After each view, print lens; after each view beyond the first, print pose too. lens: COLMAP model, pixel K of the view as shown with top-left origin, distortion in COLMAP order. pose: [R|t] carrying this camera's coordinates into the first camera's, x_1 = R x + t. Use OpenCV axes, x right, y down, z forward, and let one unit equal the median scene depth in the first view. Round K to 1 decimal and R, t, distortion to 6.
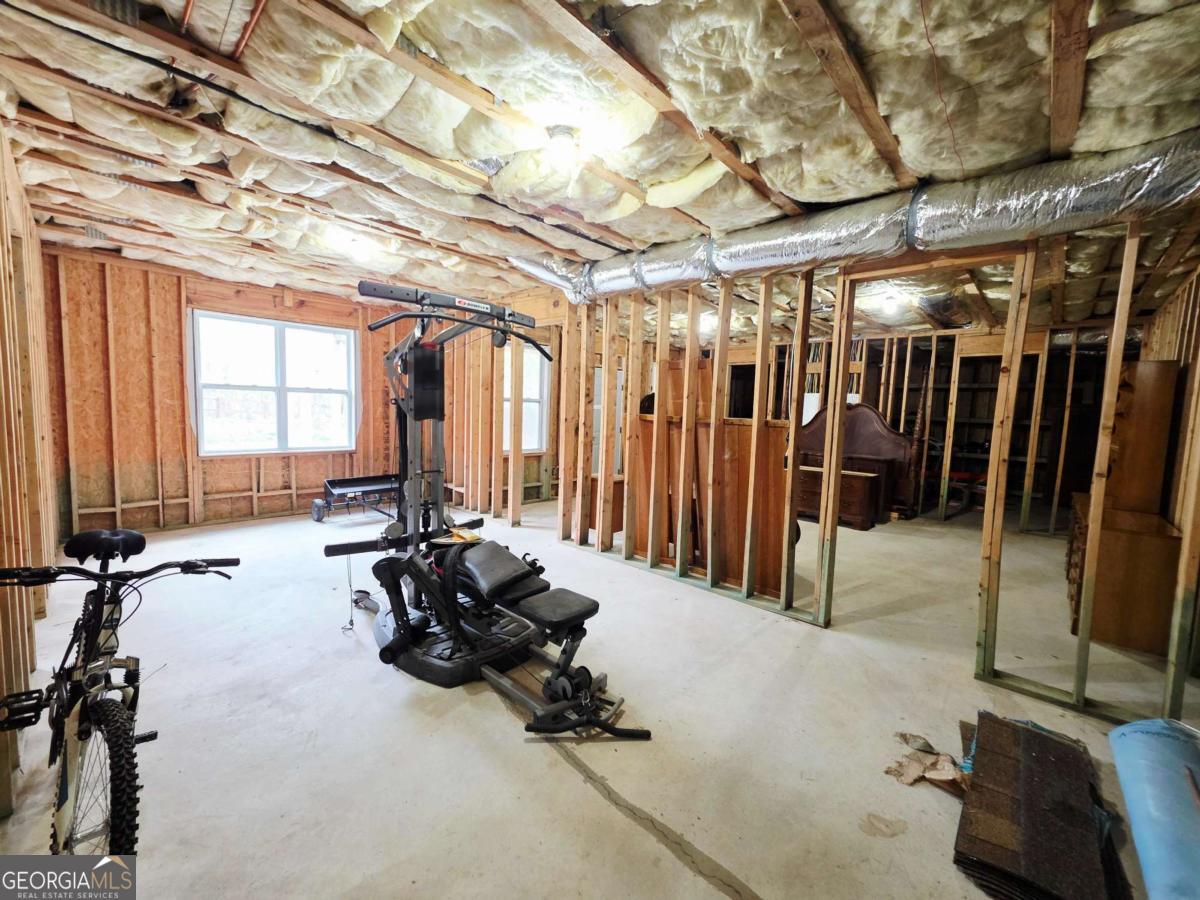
lens RADIAL K [[478.5, 0, 607.1], [0, 478.5, 448.5], [0, 0, 1]] dist [0.004573, -0.000249]
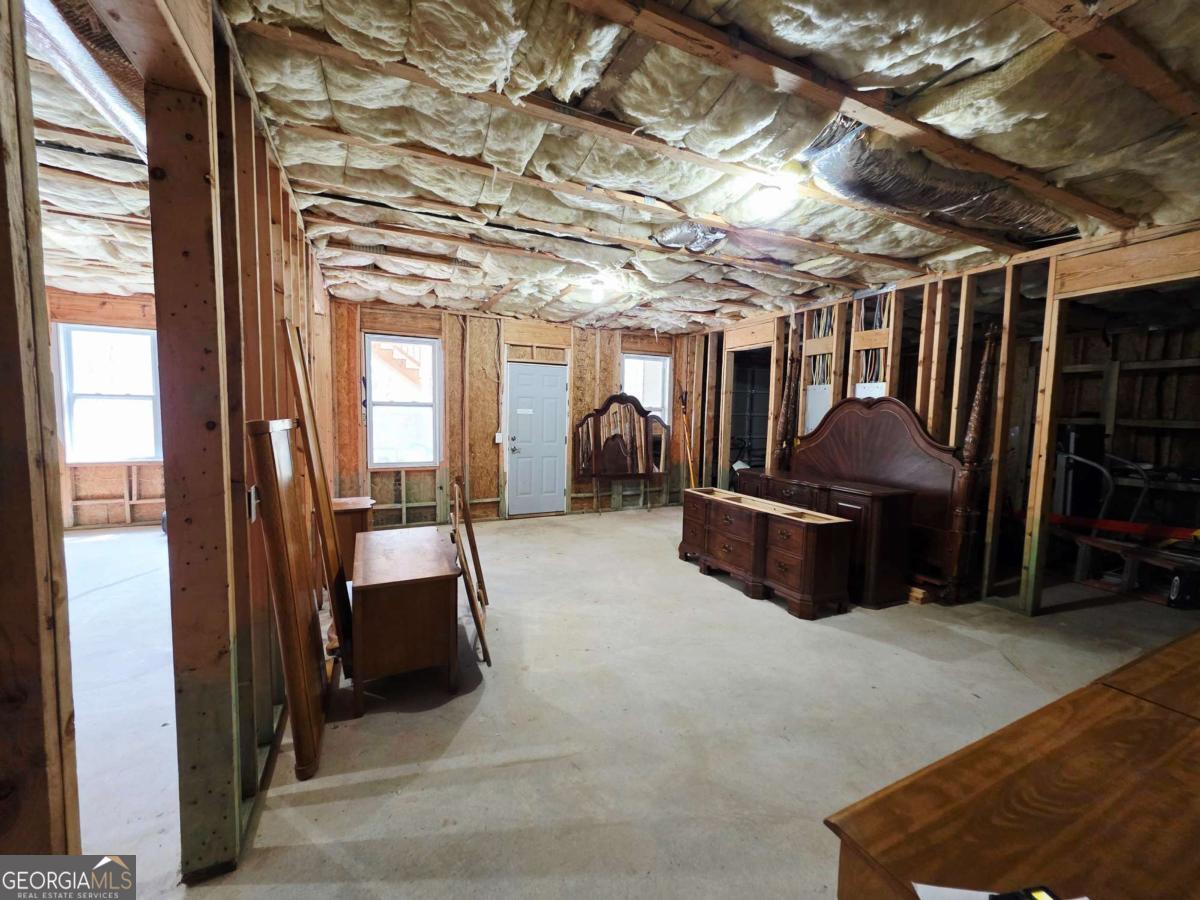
lens RADIAL K [[478.5, 0, 597.9], [0, 478.5, 449.0], [0, 0, 1]] dist [0.004573, -0.000249]
pose [[0.930231, 0.010759, -0.366818, 0.464683], [-0.018028, 0.999703, -0.016398, -0.014198], [0.366533, 0.021867, 0.930148, 0.343505]]
